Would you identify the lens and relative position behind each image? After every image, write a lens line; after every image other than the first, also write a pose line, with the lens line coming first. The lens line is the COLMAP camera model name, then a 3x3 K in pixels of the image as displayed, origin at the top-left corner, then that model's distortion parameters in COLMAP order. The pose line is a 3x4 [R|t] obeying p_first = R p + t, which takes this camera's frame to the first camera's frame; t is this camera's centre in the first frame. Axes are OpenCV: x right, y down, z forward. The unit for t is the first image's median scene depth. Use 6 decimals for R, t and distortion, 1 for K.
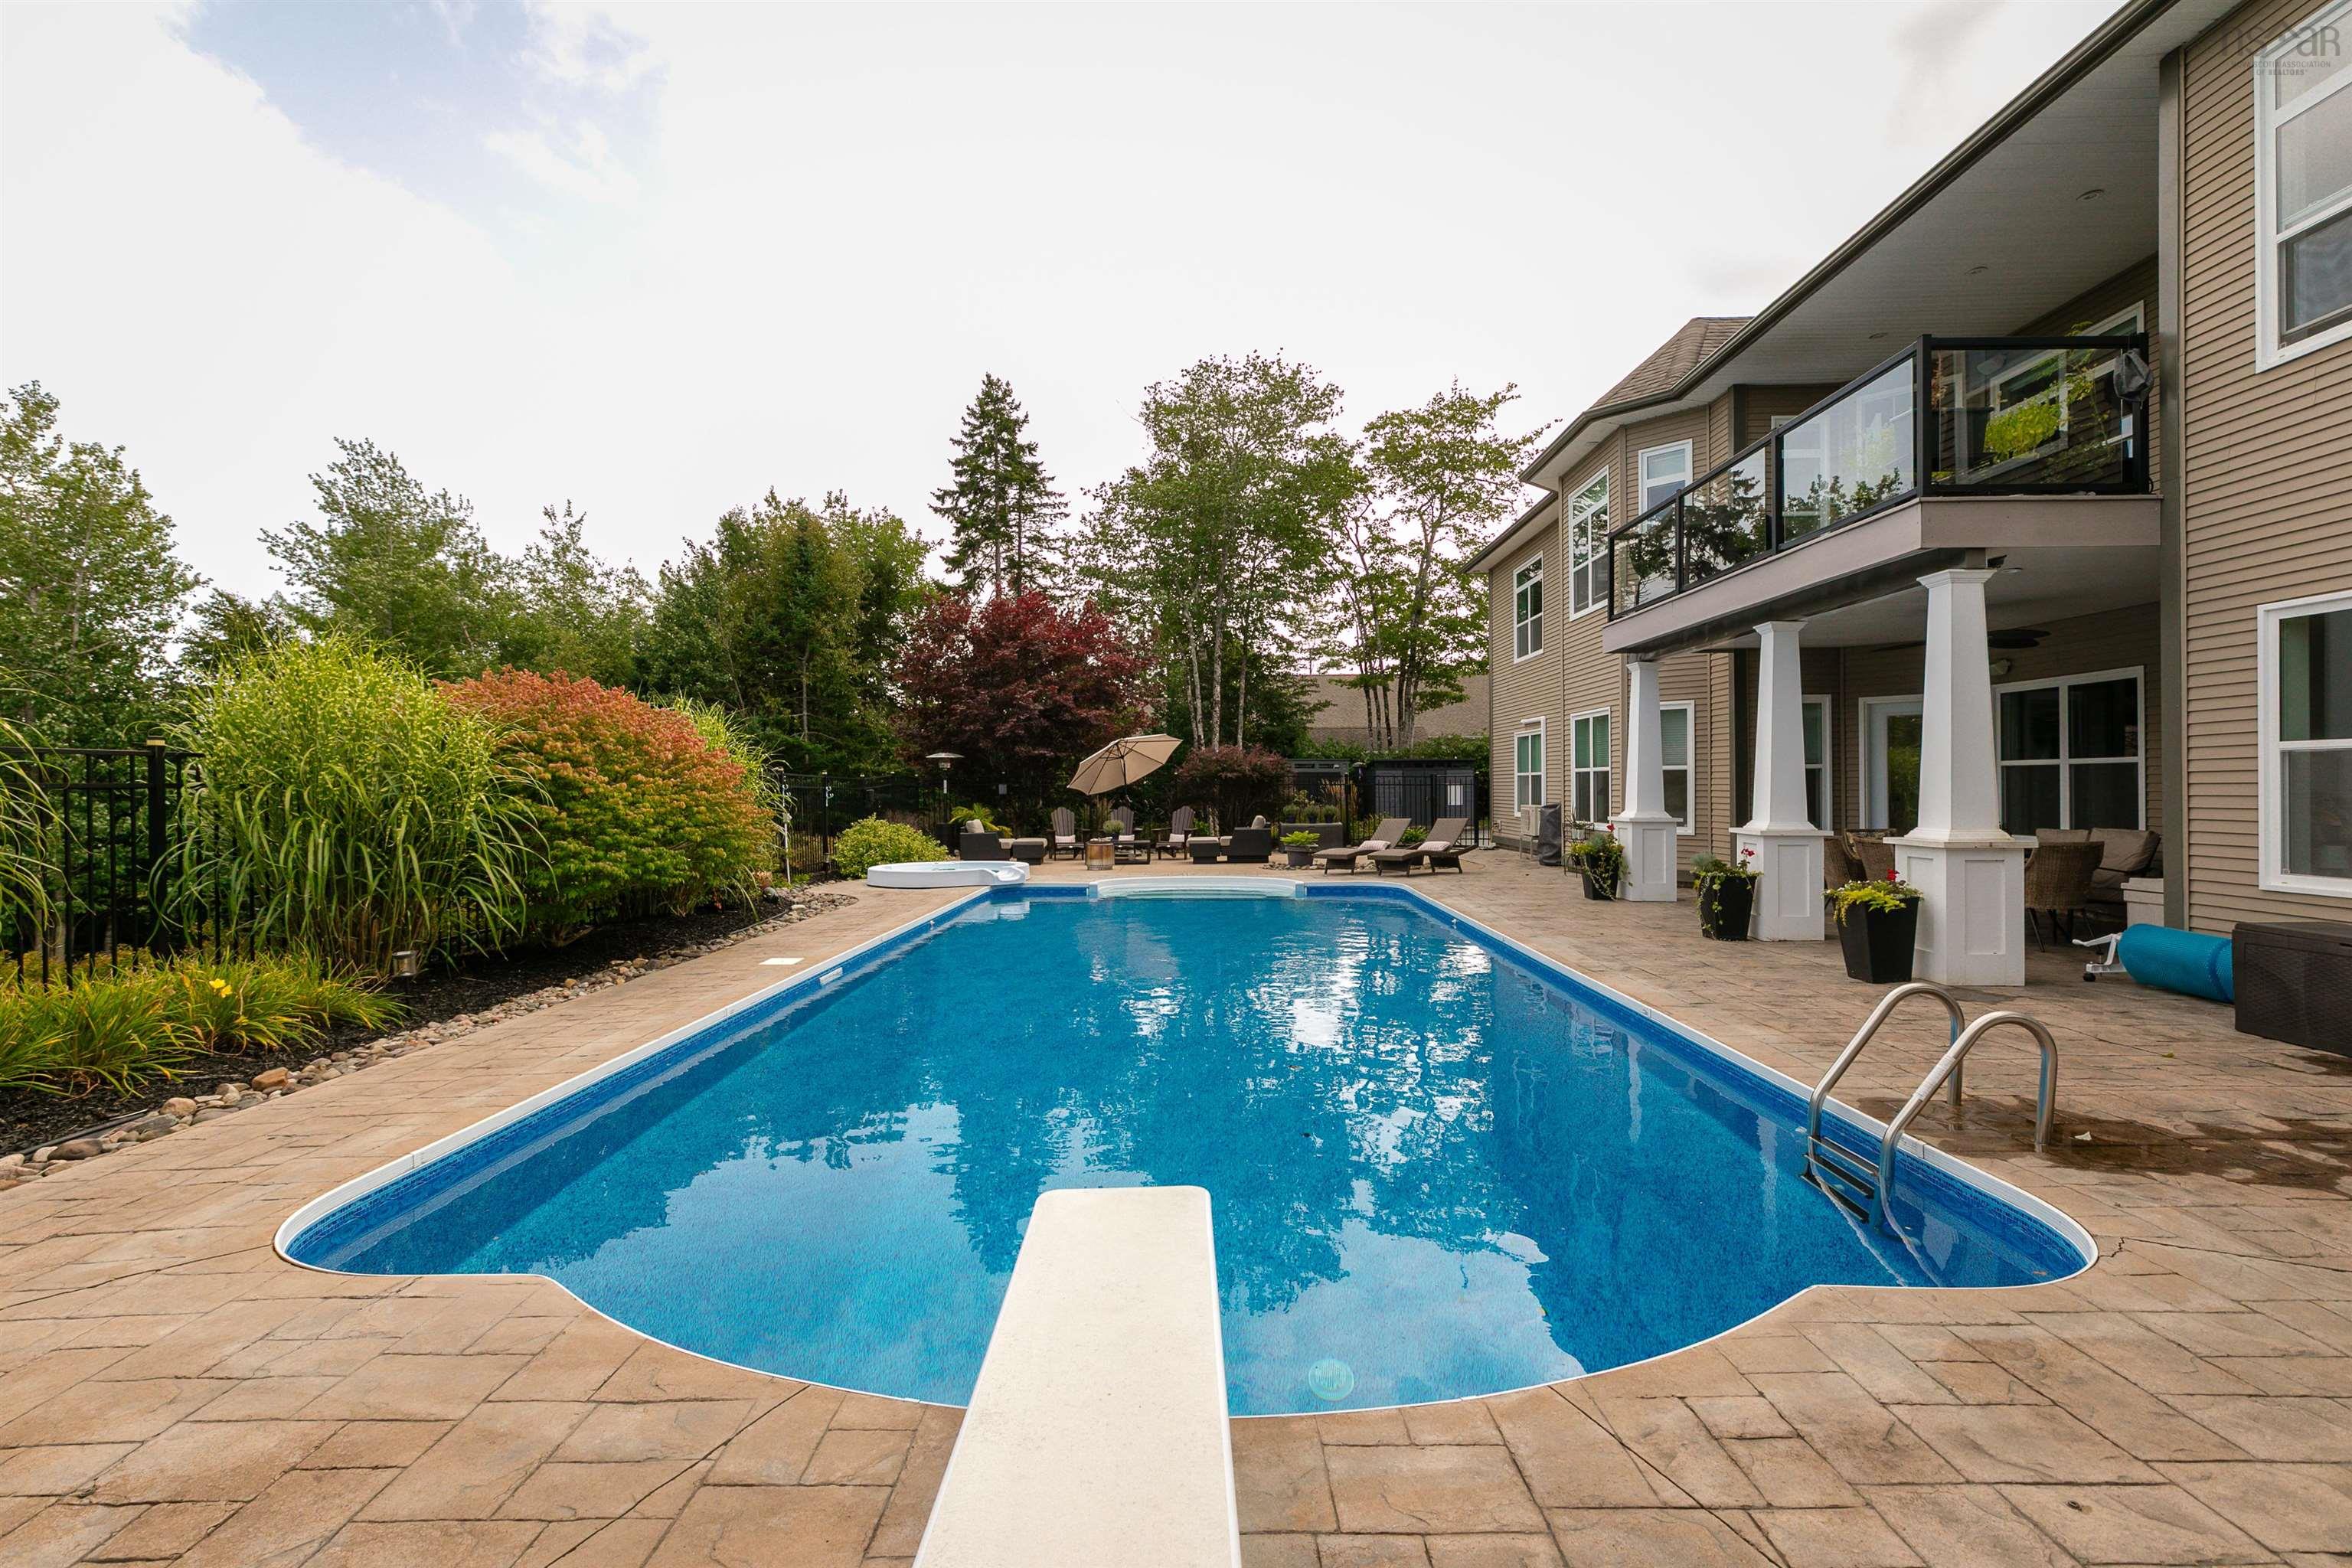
lens RADIAL K [[1070.4, 0, 1160.1], [0, 1070.4, 786.2], [0, 0, 1]] dist [-0.000135, -0.000059]
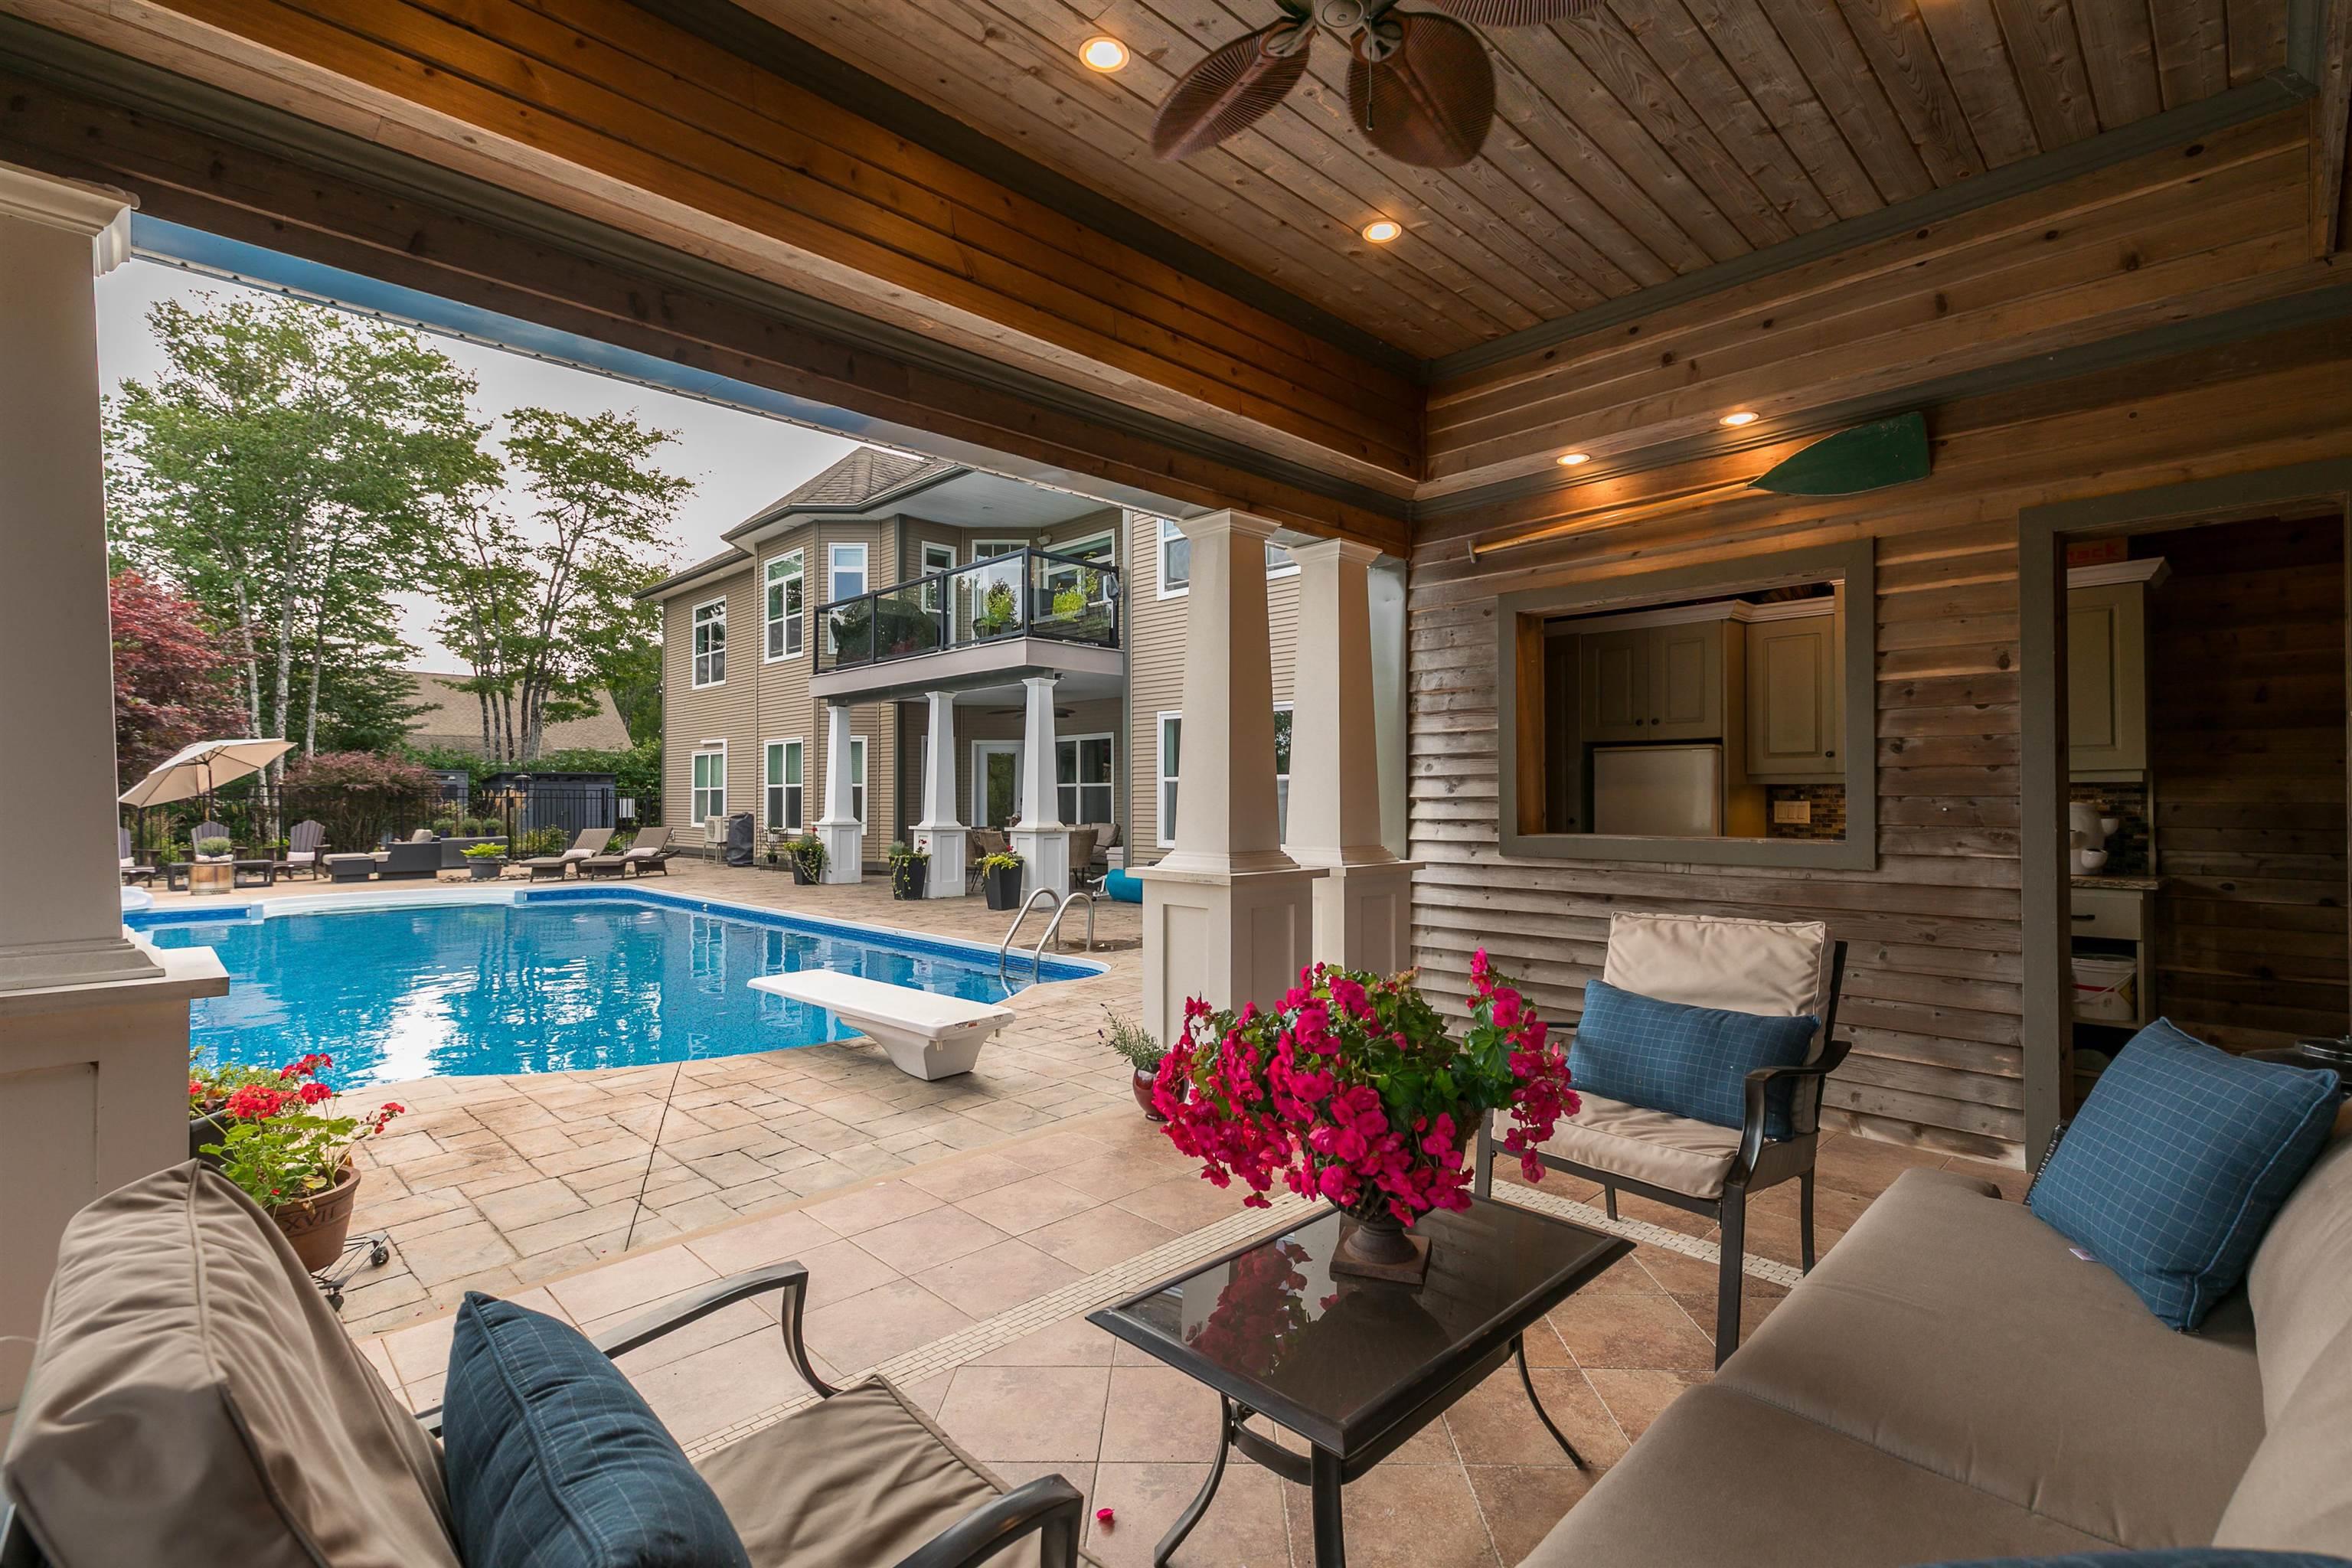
lens RADIAL K [[1070.4, 0, 1160.1], [0, 1070.4, 786.2], [0, 0, 1]] dist [-0.000135, -0.000059]
pose [[0.699343, 0.014780, 0.714633, -0.200926], [-0.003676, 0.999847, -0.017082, 0.005234], [-0.714776, 0.009320, 0.699291, -0.202232]]
